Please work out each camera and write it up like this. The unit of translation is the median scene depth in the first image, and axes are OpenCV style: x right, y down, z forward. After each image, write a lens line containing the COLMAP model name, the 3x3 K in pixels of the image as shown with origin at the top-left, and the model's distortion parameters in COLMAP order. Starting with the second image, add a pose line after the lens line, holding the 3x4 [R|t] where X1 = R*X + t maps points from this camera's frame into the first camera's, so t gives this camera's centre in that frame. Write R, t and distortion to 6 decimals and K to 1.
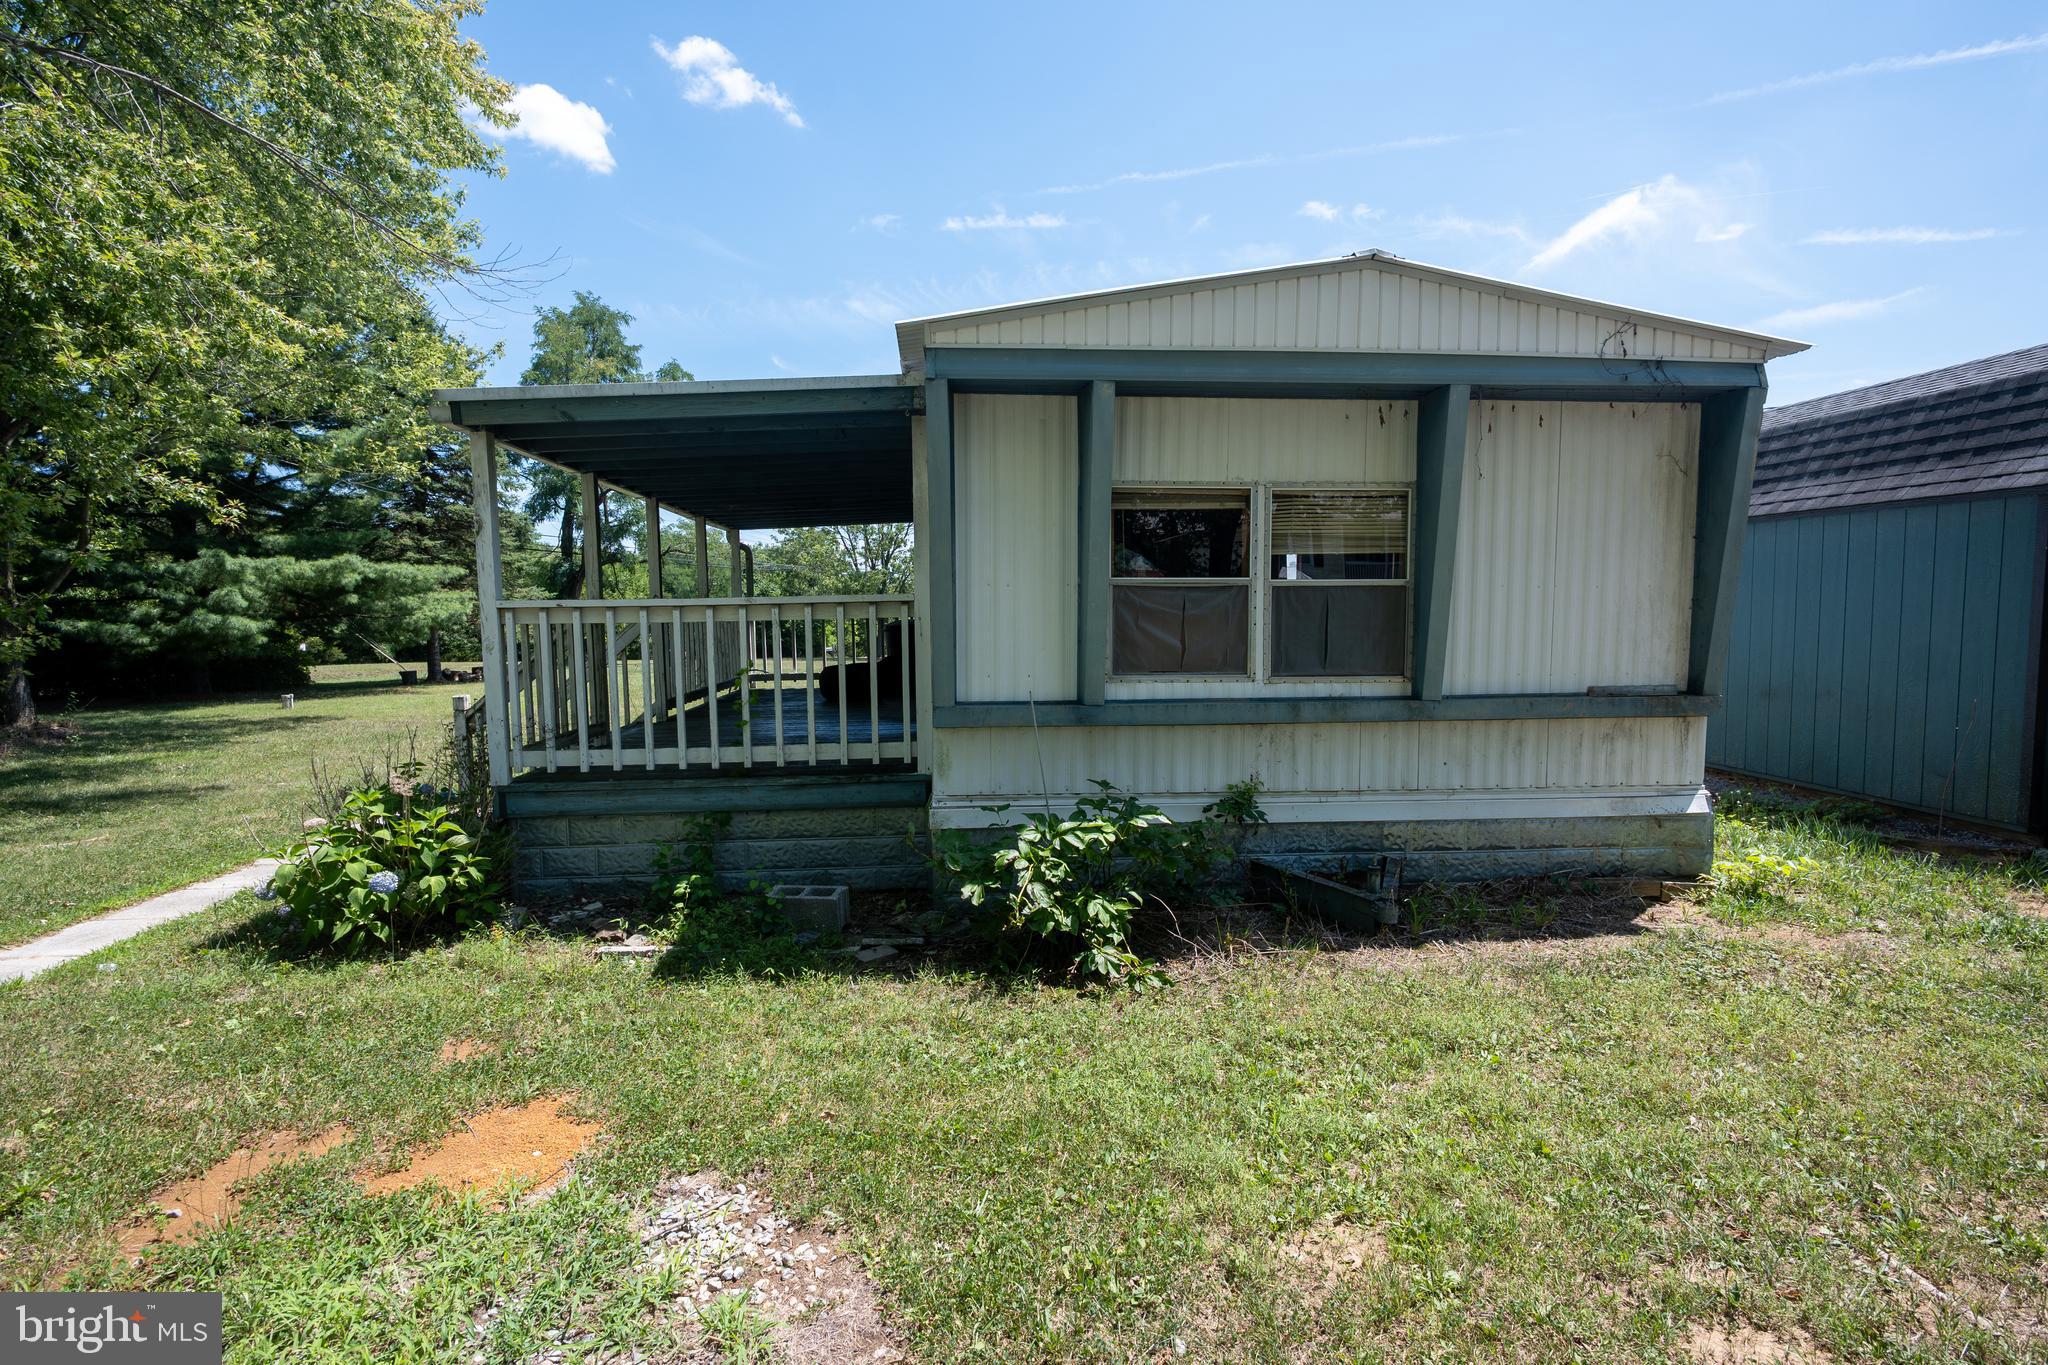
lens RADIAL K [[975.7, 0, 1024.0], [0, 975.7, 682.5], [0, 0, 1]] dist [-0.000281, -0.000069]
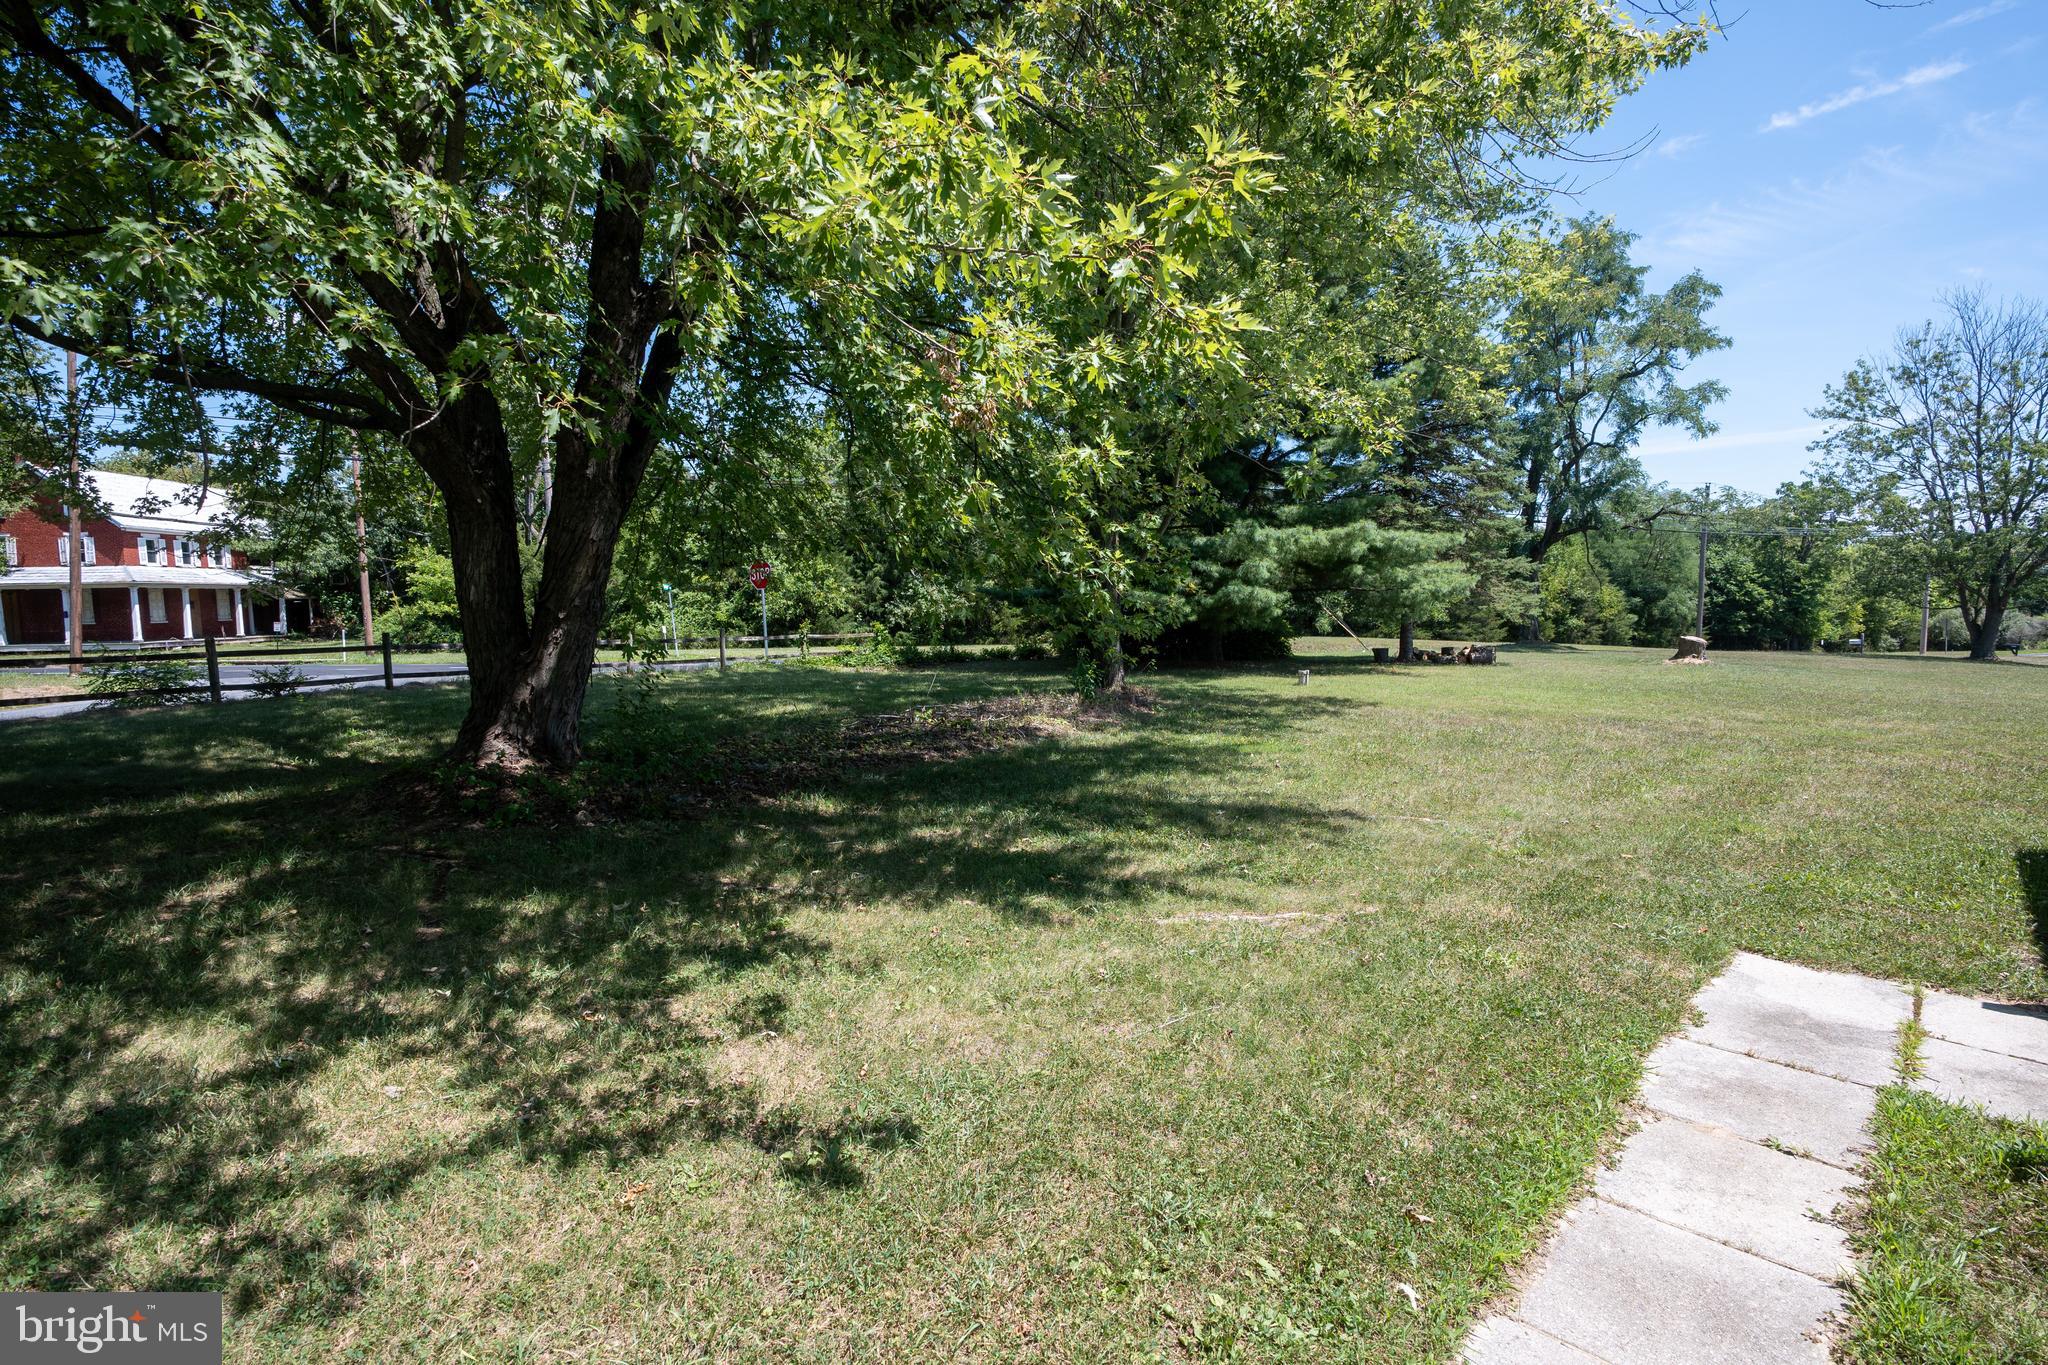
lens RADIAL K [[975.7, 0, 1024.0], [0, 975.7, 682.5], [0, 0, 1]] dist [-0.000281, -0.000069]
pose [[0.663044, 0.075991, -0.744713, -0.209535], [-0.059671, 0.997034, 0.048611, -0.005284], [0.746198, 0.012207, 0.665612, 0.153002]]
